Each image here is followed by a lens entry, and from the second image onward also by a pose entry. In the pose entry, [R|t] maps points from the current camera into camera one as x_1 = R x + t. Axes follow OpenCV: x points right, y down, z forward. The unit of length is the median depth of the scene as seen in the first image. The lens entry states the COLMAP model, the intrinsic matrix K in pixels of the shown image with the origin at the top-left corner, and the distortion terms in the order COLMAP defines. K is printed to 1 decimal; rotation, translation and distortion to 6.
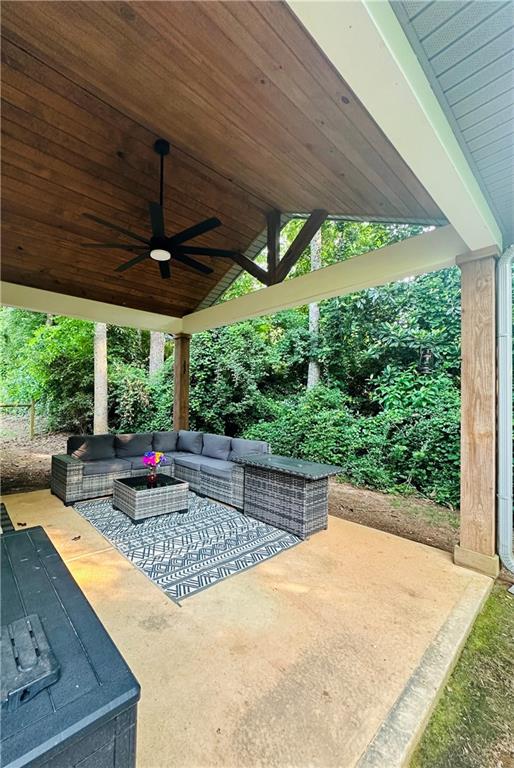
lens RADIAL K [[313.2, 0, 257.0], [0, 313.2, 386.9], [0, 0, 1]] dist [-0.000294, -0.000012]
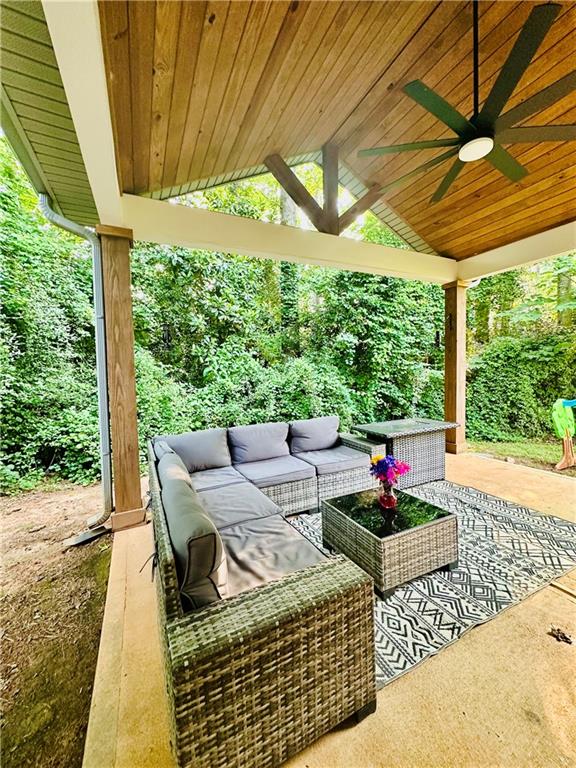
lens RADIAL K [[305.9, 0, 289.3], [0, 305.9, 383.8], [0, 0, 1]] dist [-0.004342, 0.000484]
pose [[0.295468, -0.047712, 0.954161, -1.220031], [-0.024627, 0.998040, 0.057532, 0.080087], [-0.955035, -0.040497, 0.293713, 1.373173]]
